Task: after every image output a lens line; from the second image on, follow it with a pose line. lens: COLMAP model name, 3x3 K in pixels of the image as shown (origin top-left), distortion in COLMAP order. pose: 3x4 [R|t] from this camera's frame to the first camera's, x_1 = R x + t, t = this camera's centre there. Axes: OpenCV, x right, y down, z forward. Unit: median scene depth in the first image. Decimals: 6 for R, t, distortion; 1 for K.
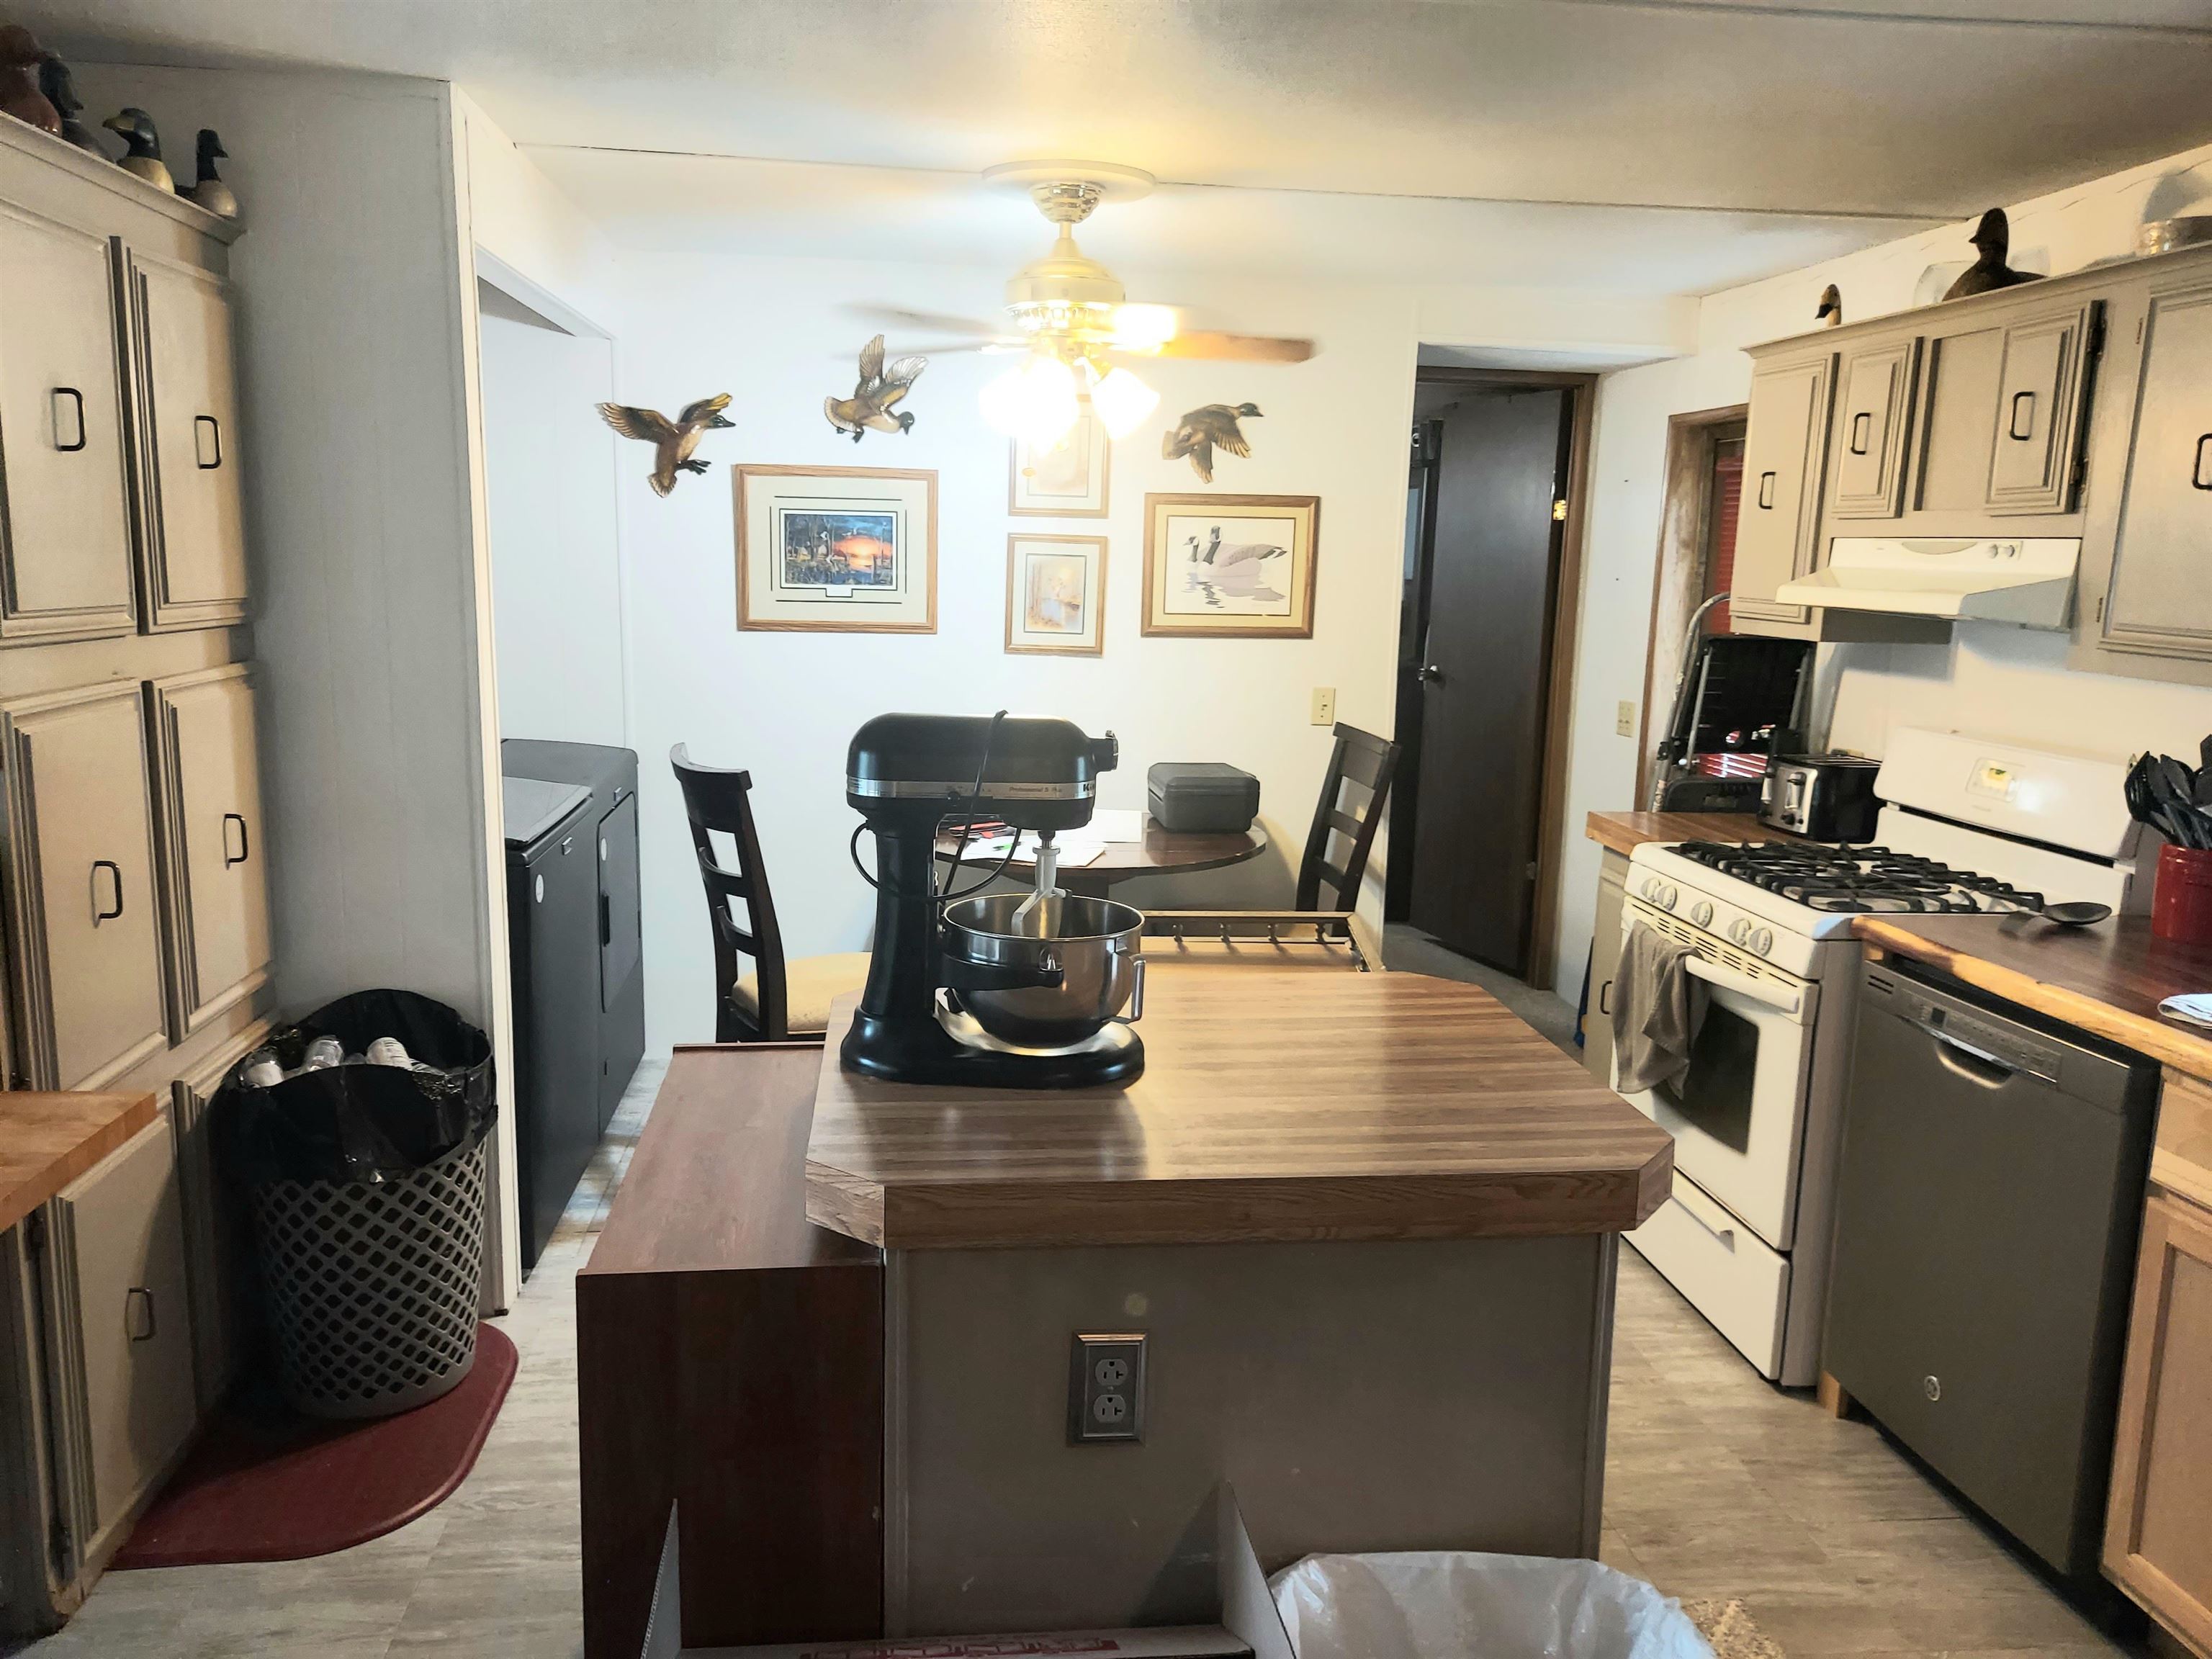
lens RADIAL K [[1620.4, 0, 1071.5], [0, 1620.4, 835.2], [0, 0, 1]] dist [0.023677, -0.003944]
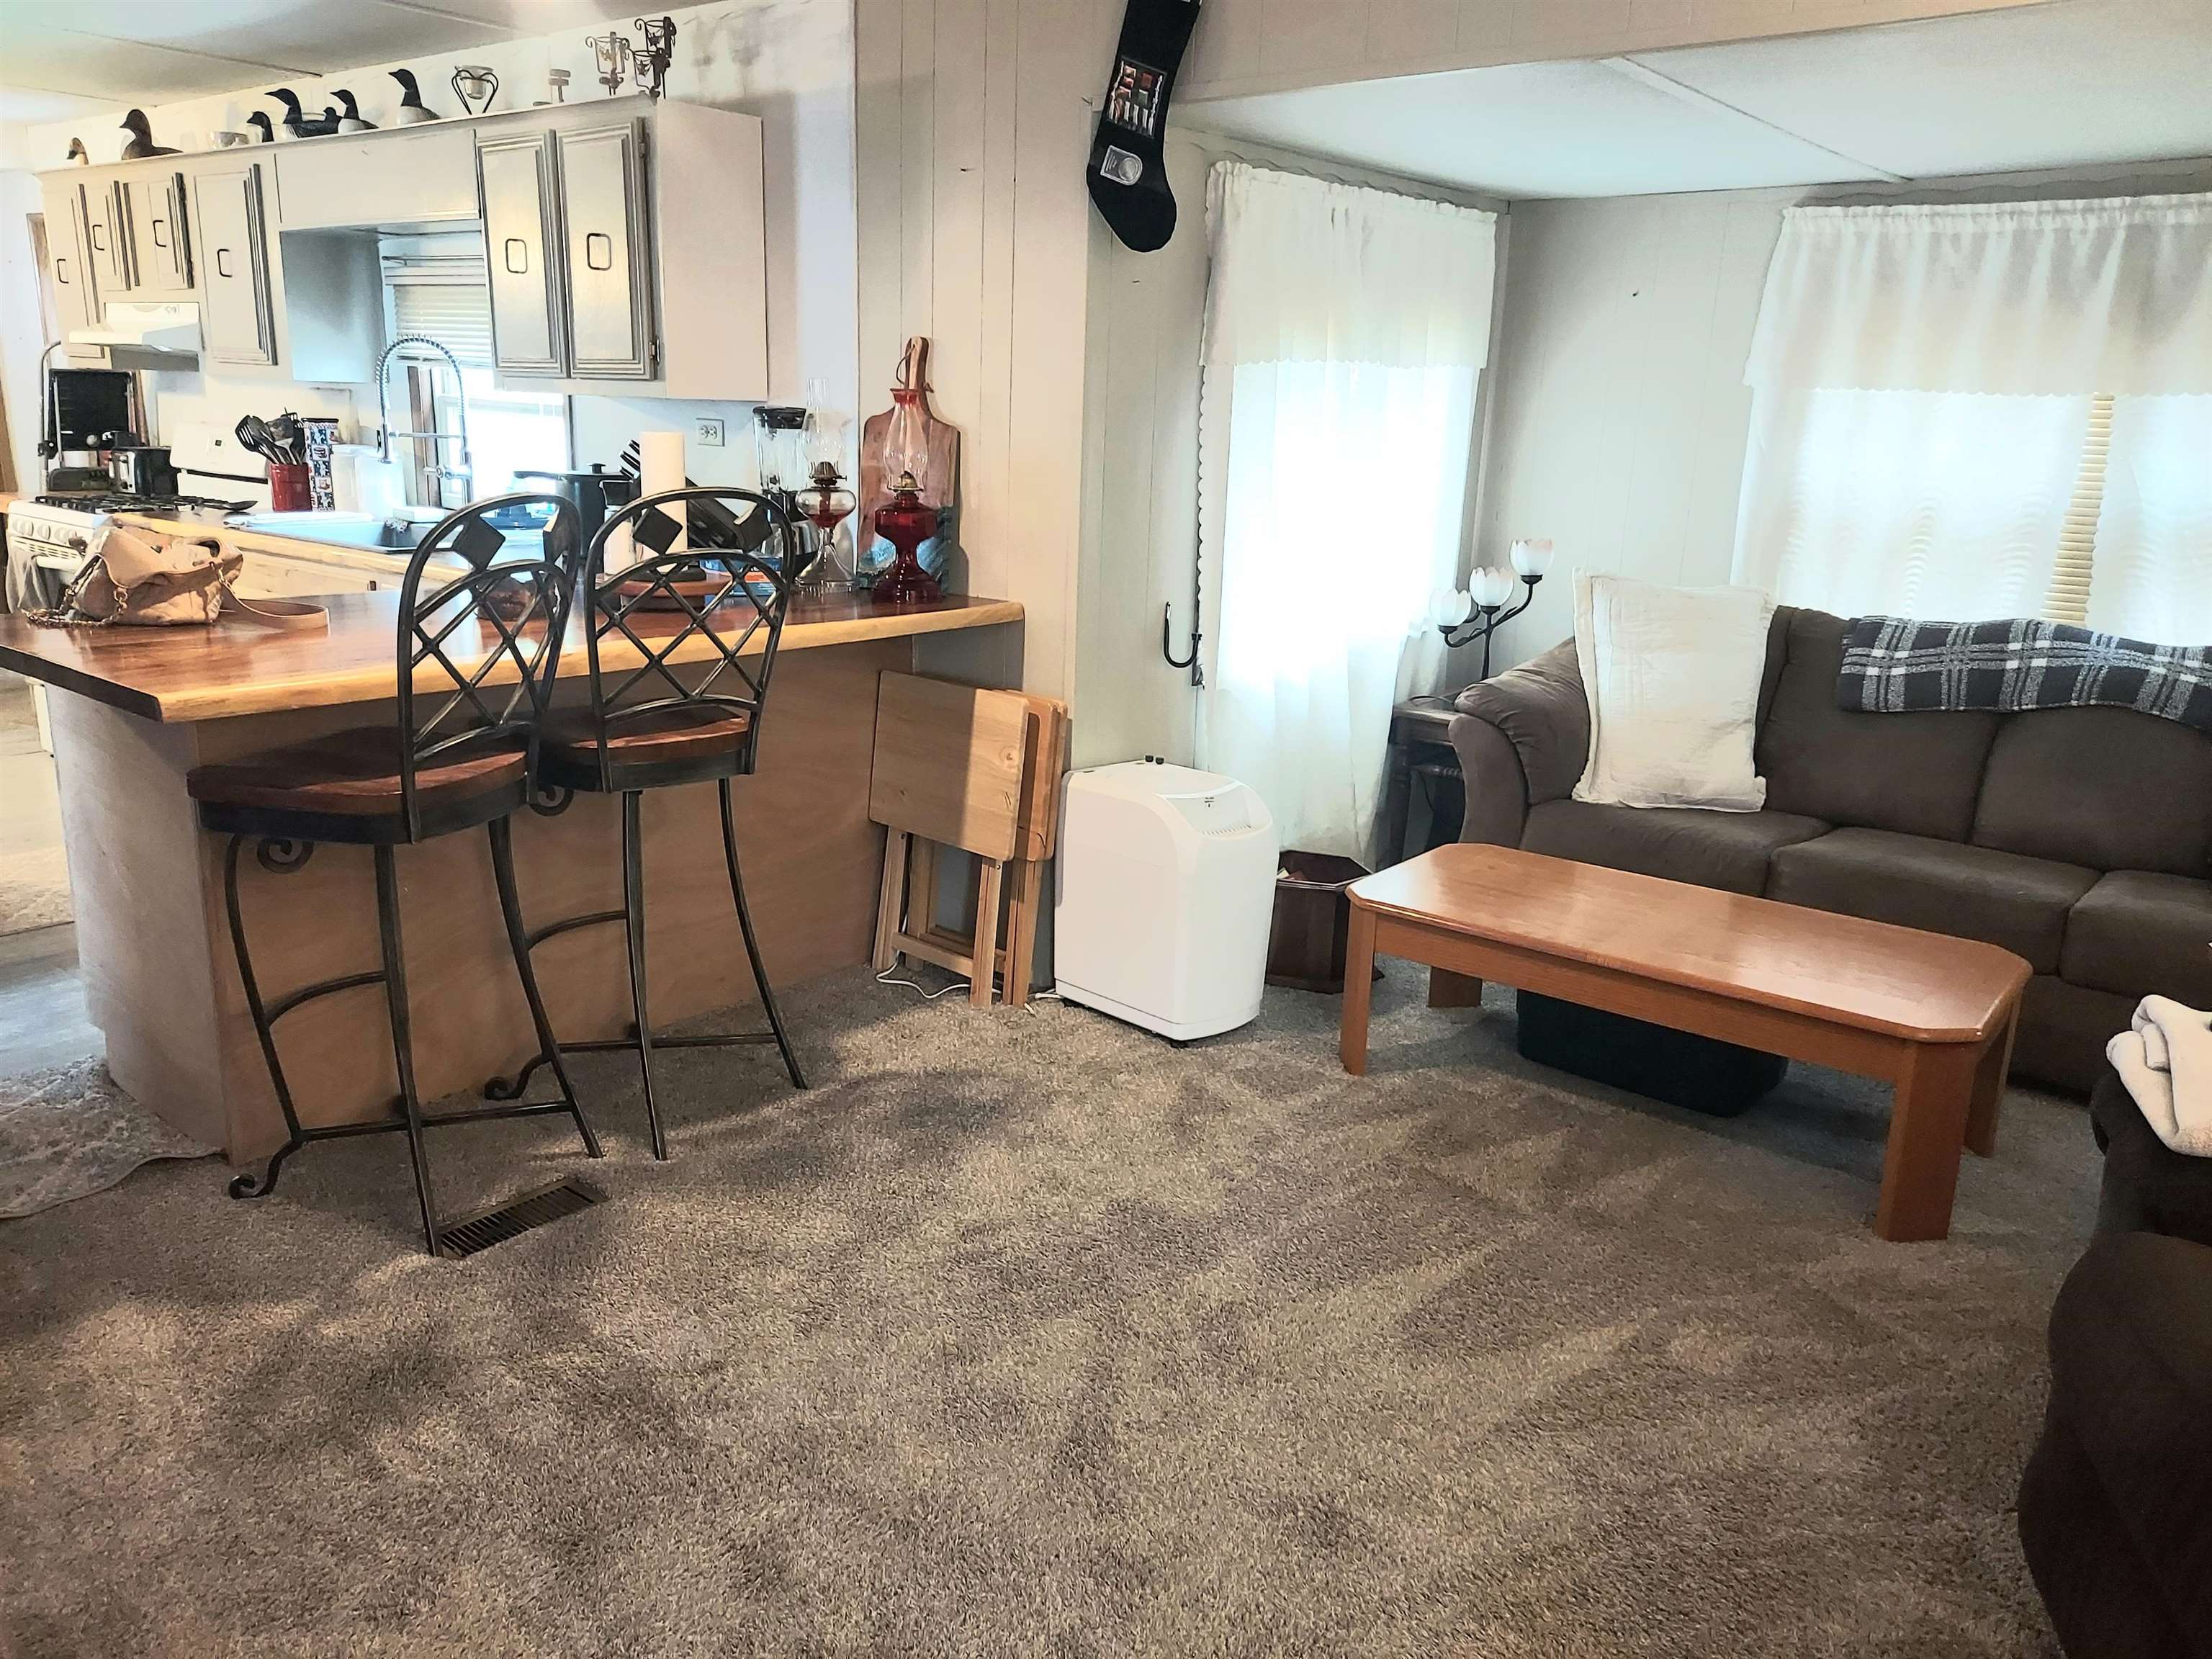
lens RADIAL K [[1620.4, 0, 1071.5], [0, 1620.4, 835.2], [0, 0, 1]] dist [0.023677, -0.003944]
pose [[0.711580, -0.190215, 0.676367, -0.049355], [0.110948, 0.980998, 0.159163, 0.180575], [-0.693790, -0.038216, 0.719163, -0.838914]]
